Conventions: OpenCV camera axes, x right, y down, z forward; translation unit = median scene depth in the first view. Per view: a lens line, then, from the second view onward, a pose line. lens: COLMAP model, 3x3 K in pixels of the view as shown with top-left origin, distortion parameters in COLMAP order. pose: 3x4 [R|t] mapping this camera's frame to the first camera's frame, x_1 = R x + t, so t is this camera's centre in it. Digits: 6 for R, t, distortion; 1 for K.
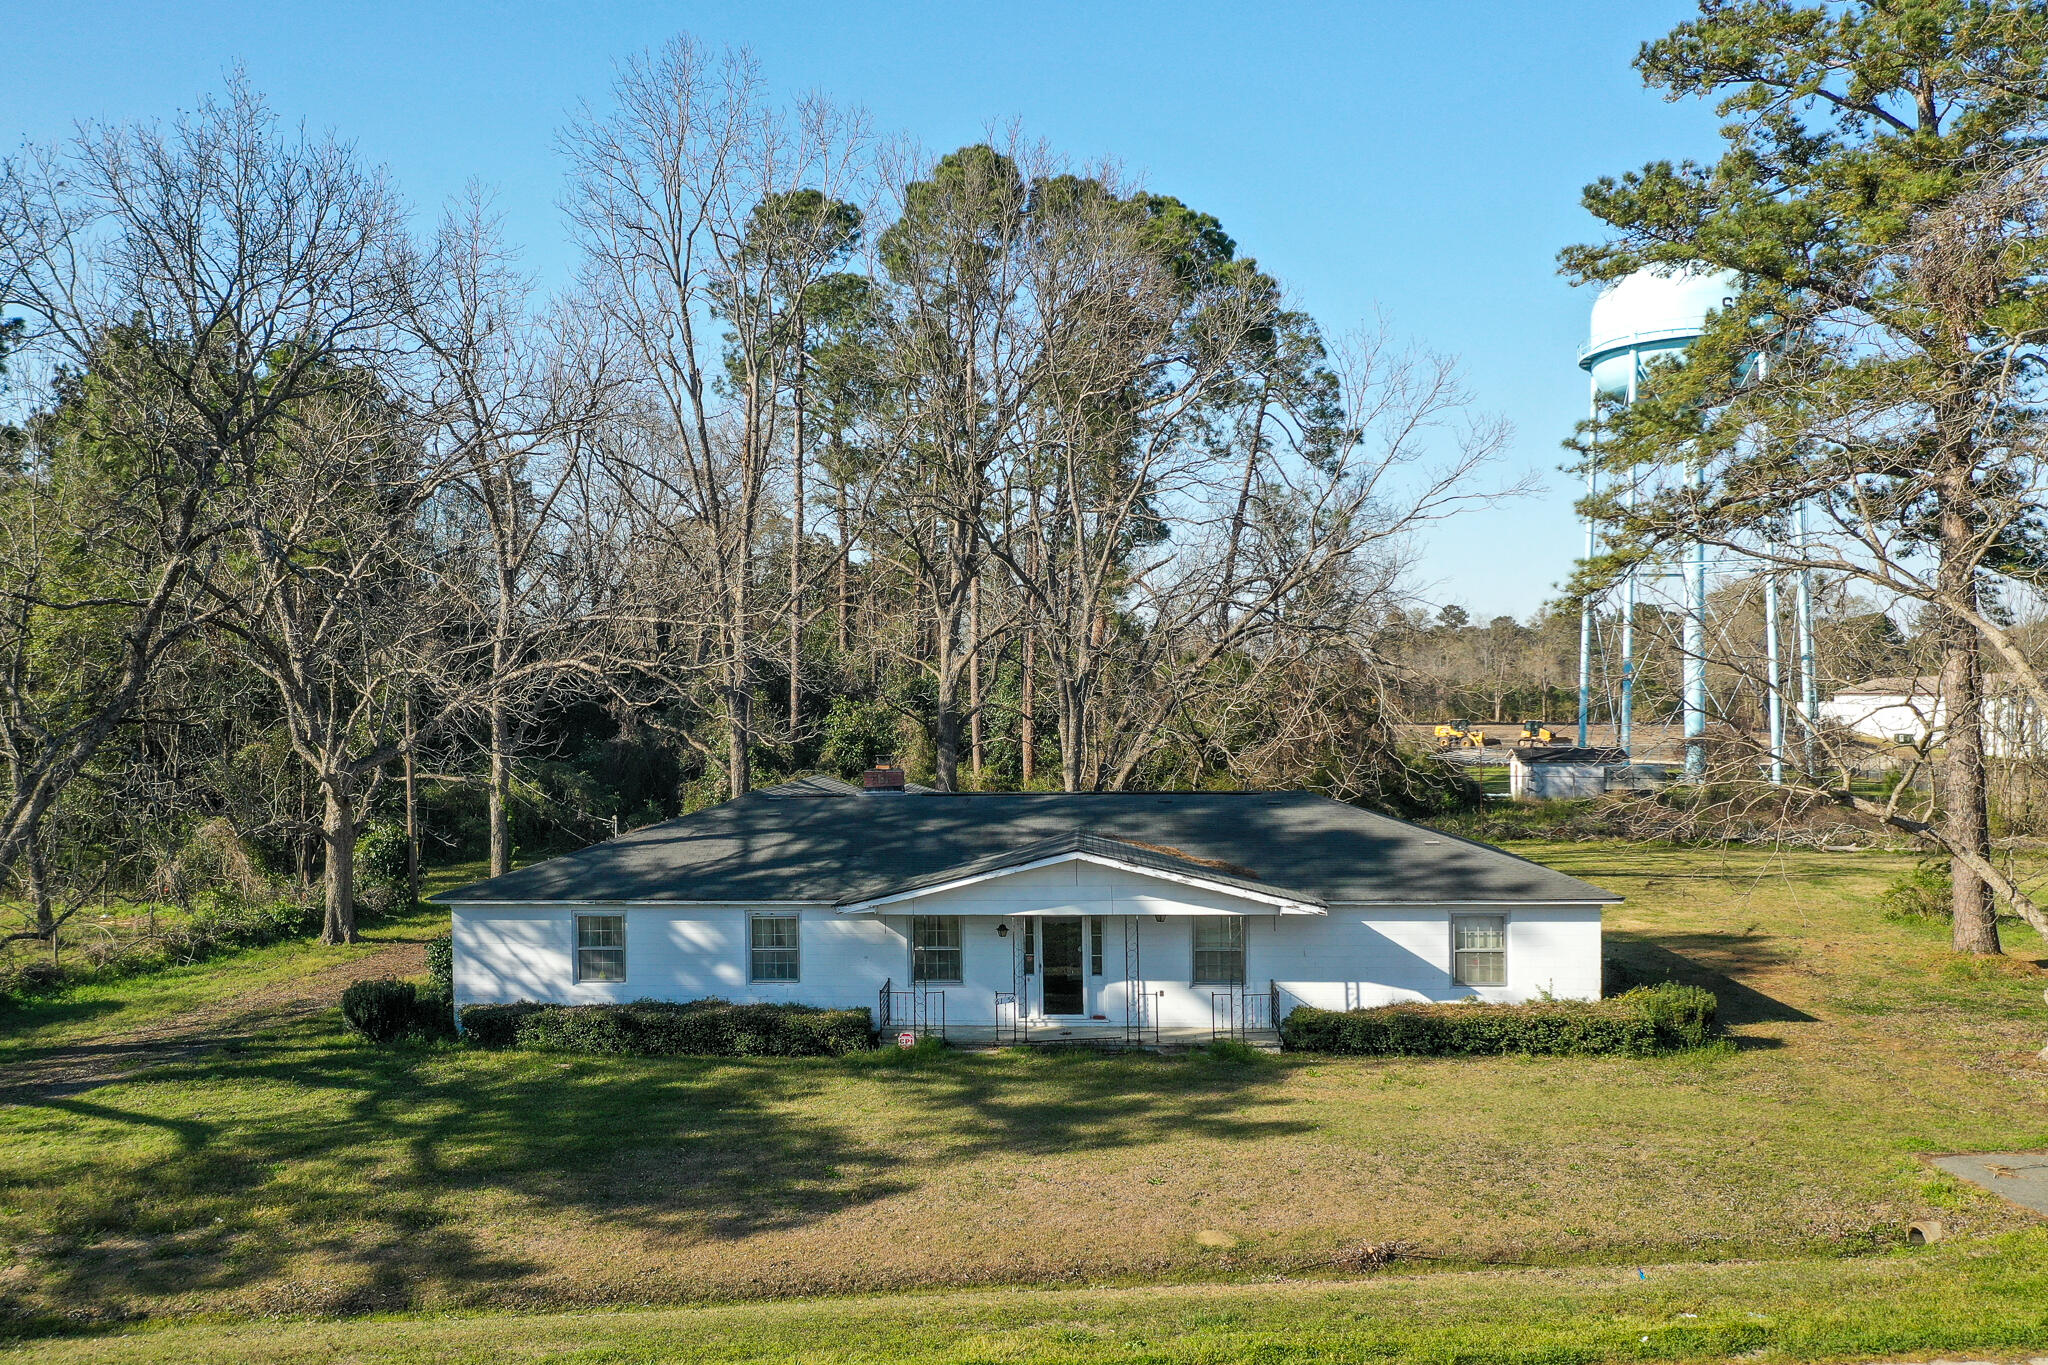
lens RADIAL K [[1744.5, 0, 918.4], [0, 1744.5, 737.0], [0, 0, 1]] dist [0.009119, 0.004297]
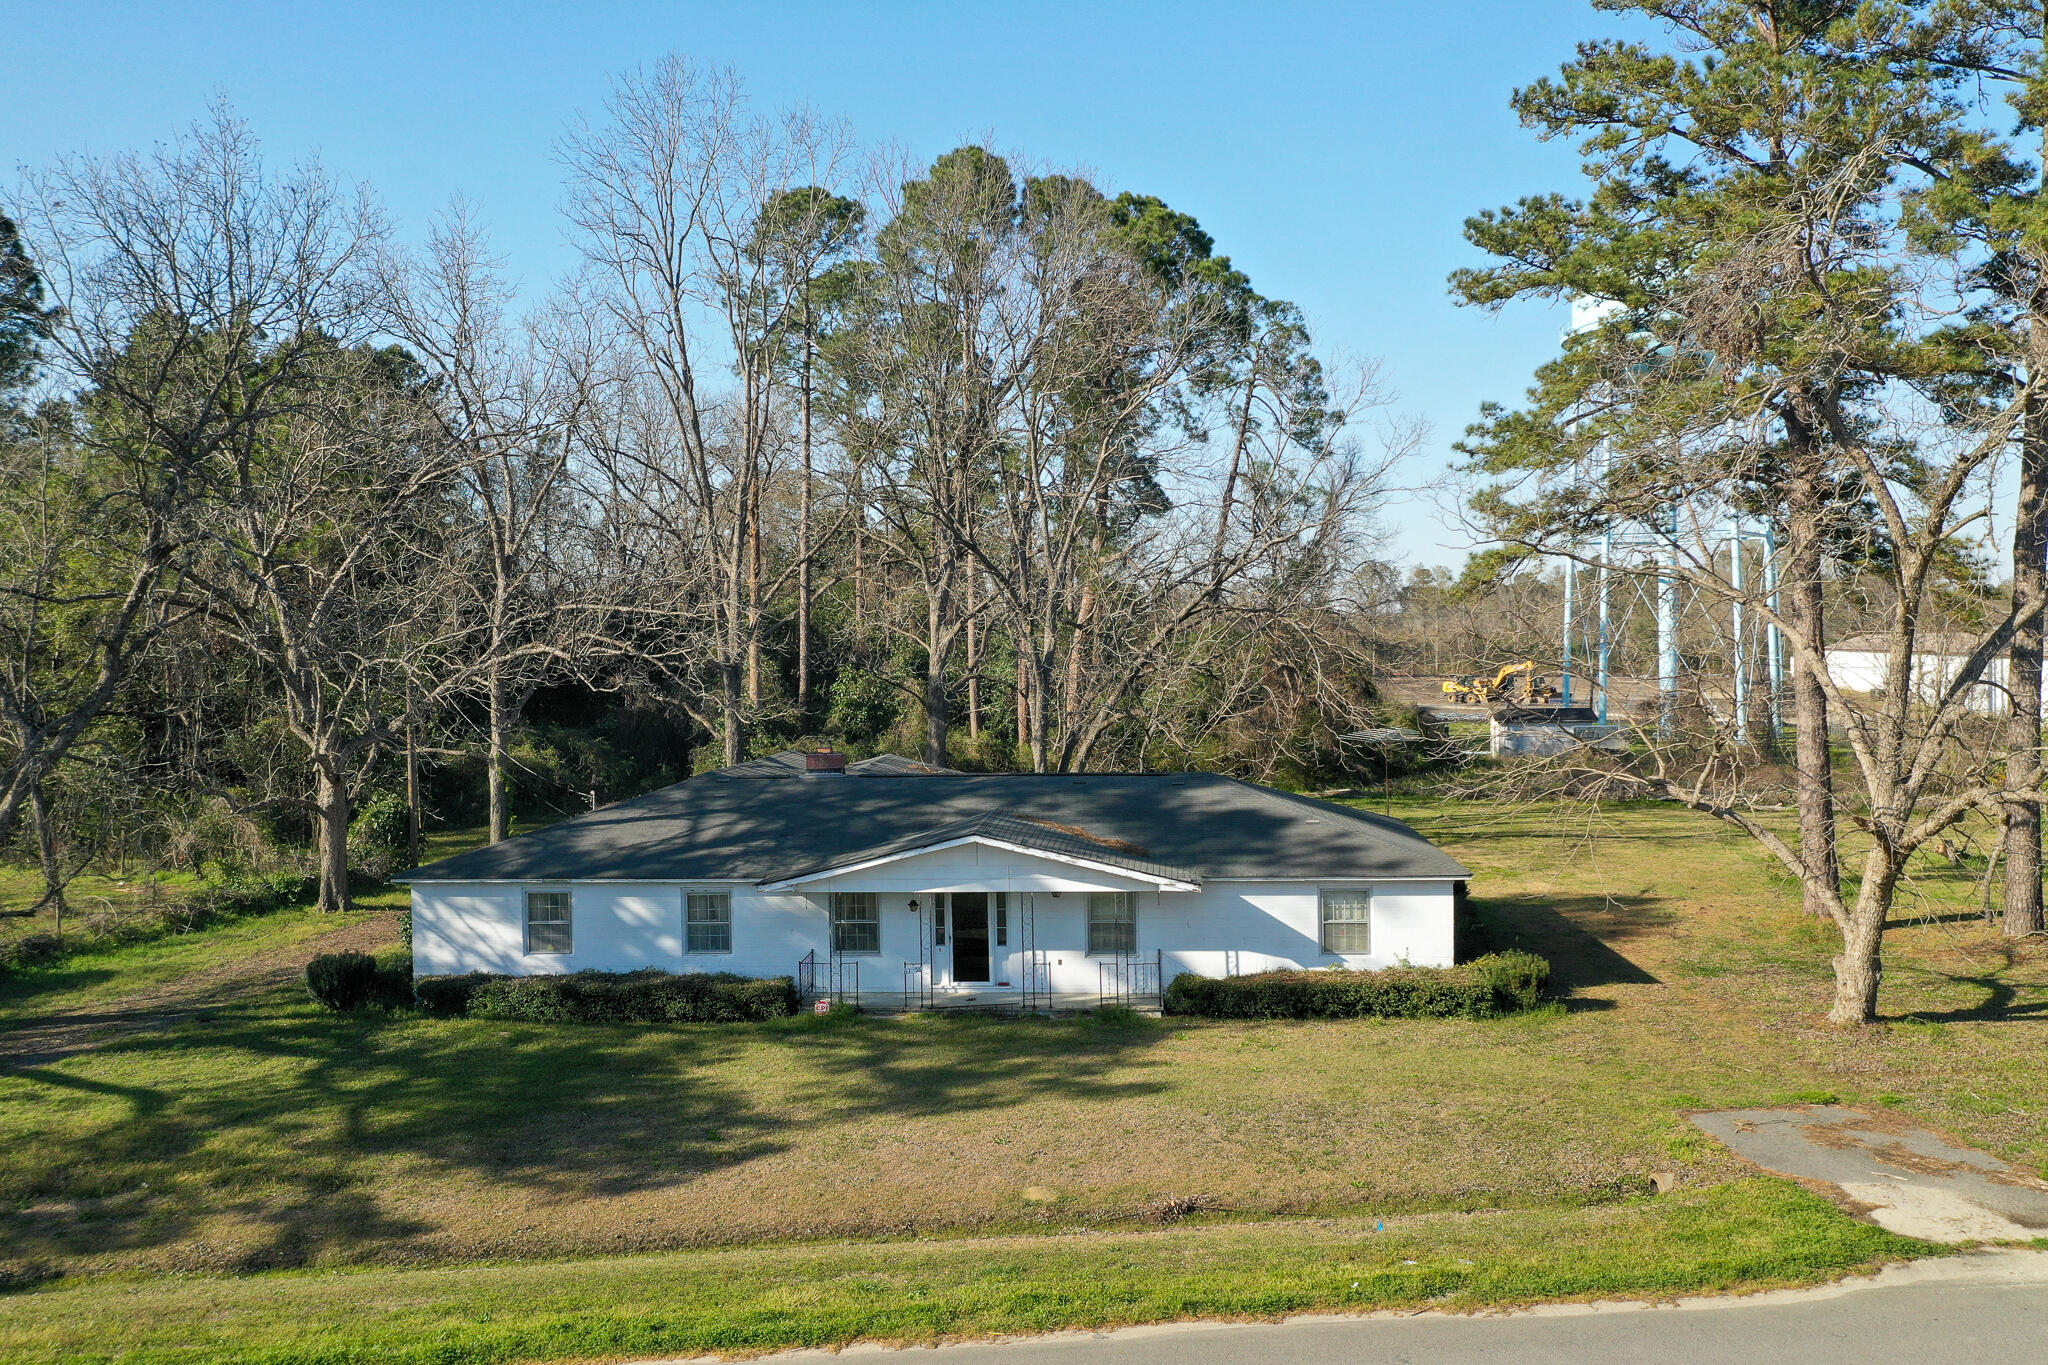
lens RADIAL K [[1686.2, 0, 1024.0], [0, 1686.2, 682.5], [0, 0, 1]] dist [0.011119, 0.002089]
pose [[0.999786, -0.002206, 0.020587, 0.090776], [0.002207, 0.999998, -0.000020, -0.027209], [-0.020587, 0.000065, 0.999788, -0.055382]]
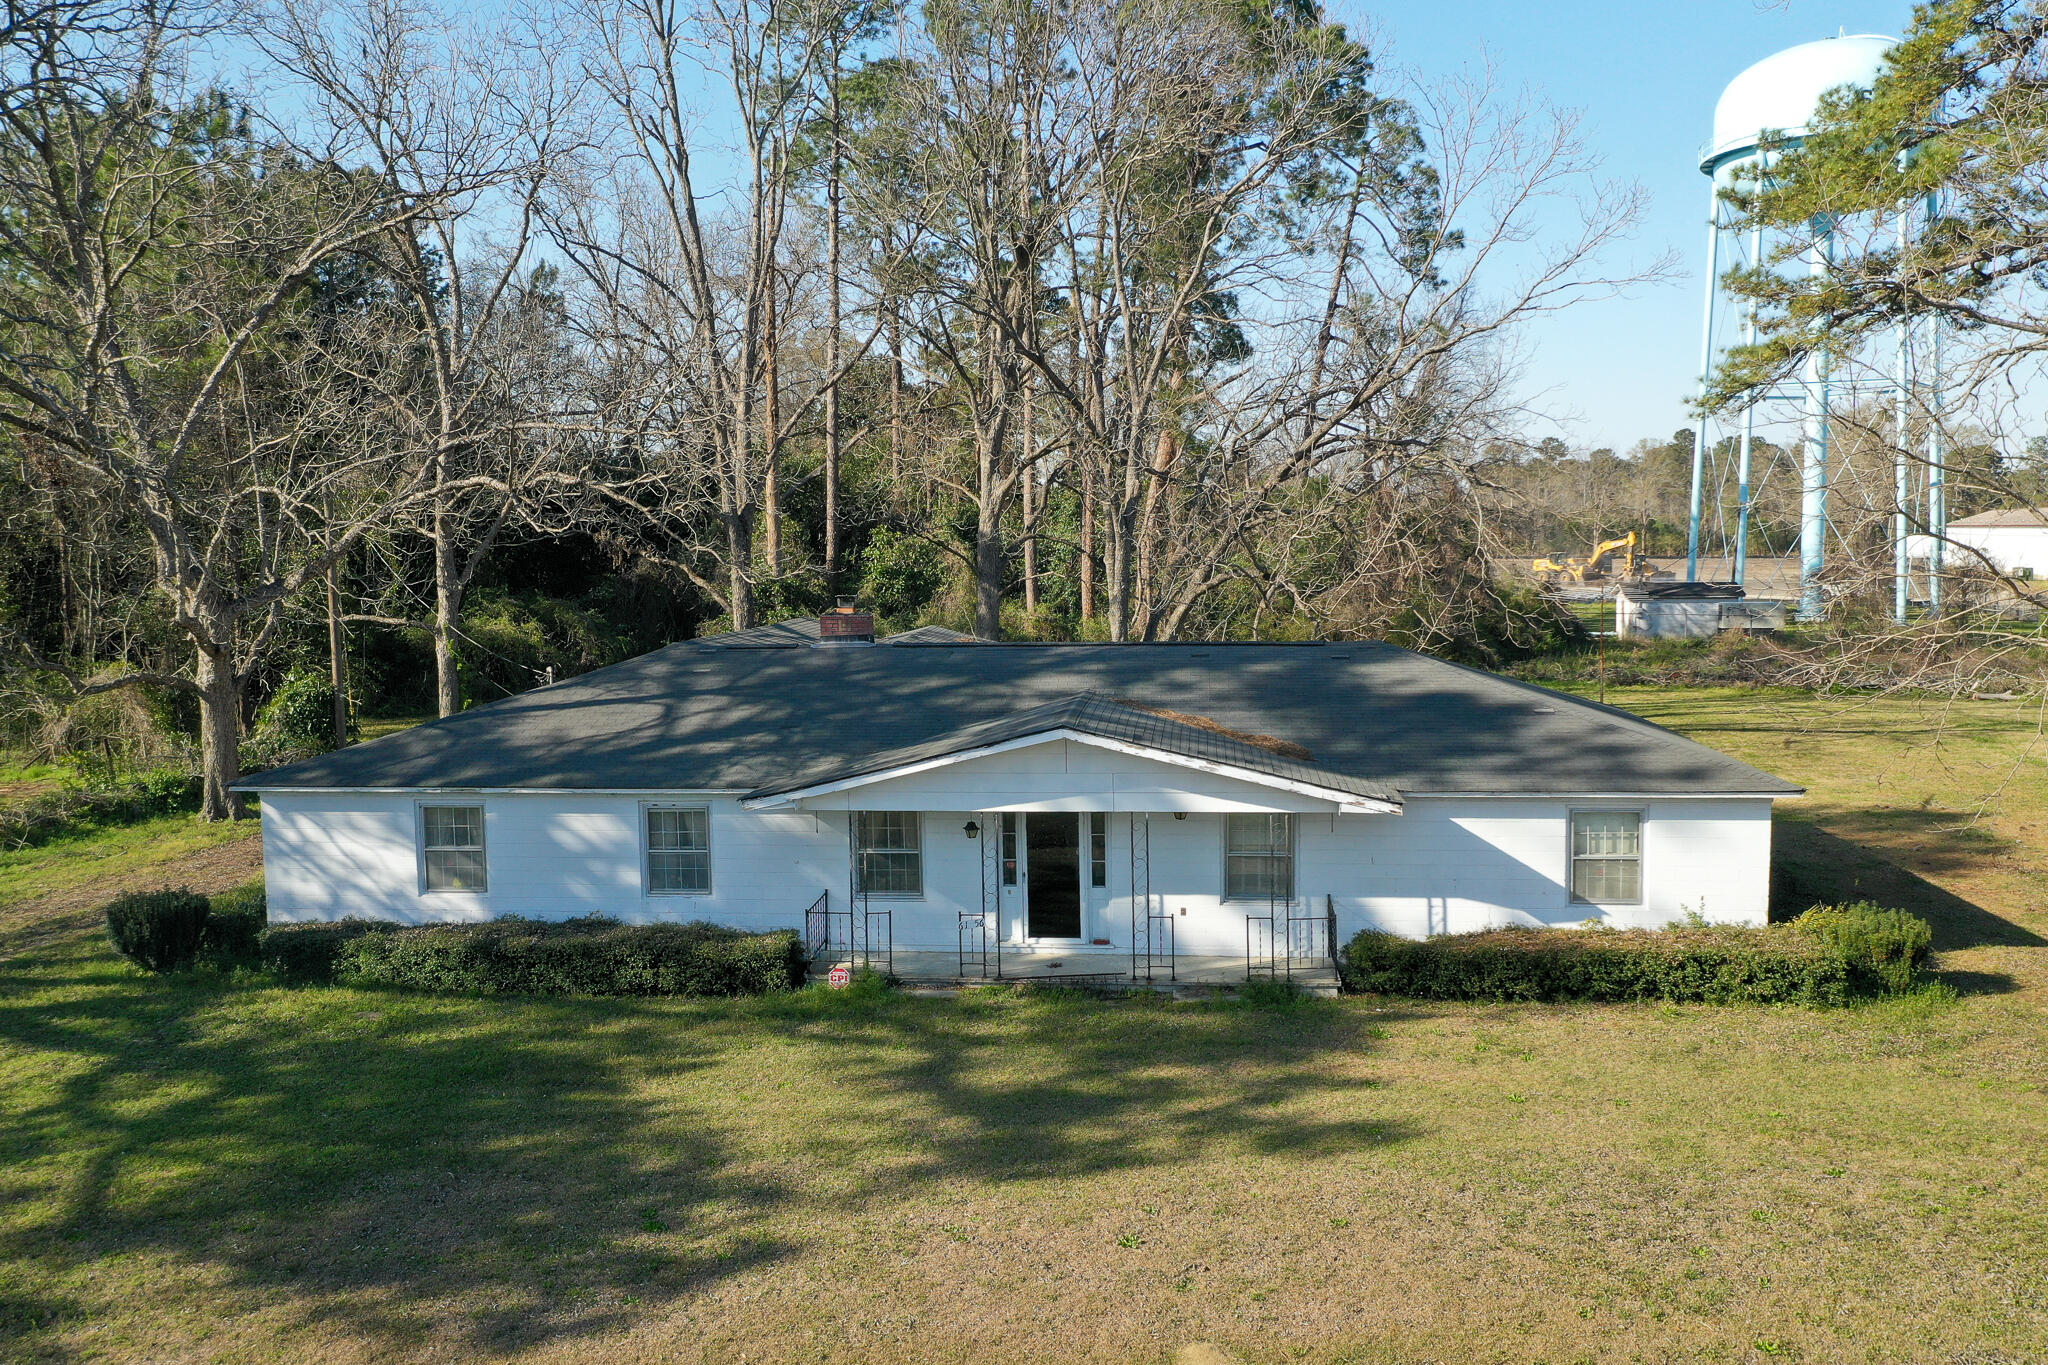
lens RADIAL K [[1686.2, 0, 1024.0], [0, 1686.2, 682.5], [0, 0, 1]] dist [0.011119, 0.002089]
pose [[0.999997, 0.000094, -0.002613, 0.068591], [0.000078, 0.997835, 0.065774, -0.000227], [0.002614, -0.065774, 0.997831, 0.263046]]
